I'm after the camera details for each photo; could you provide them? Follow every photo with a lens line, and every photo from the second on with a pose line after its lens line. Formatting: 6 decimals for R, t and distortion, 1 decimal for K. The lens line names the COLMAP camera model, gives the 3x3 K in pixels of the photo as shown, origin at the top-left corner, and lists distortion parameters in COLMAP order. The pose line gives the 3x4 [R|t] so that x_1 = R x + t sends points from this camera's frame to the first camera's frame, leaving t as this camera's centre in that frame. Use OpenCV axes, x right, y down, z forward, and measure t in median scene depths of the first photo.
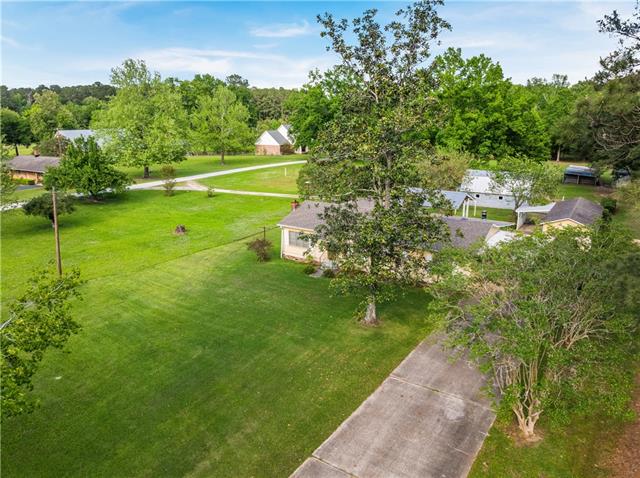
lens RADIAL K [[452.6, 0, 320.4], [0, 452.6, 239.7], [0, 0, 1]] dist [-0.032881, 0.001700]
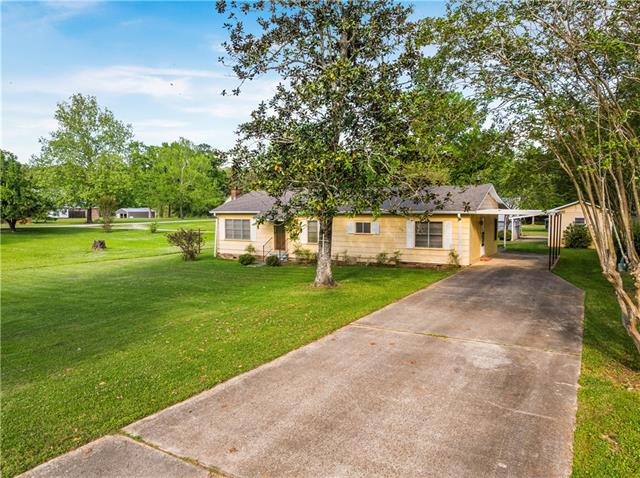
lens RADIAL K [[452.6, 0, 321.2], [0, 452.6, 238.3], [0, 0, 1]] dist [-0.032881, 0.001700]
pose [[0.998397, -0.000888, 0.056599, 0.104967], [0.012141, 0.979964, -0.198802, 0.353866], [-0.055288, 0.199171, 0.978404, 0.543437]]
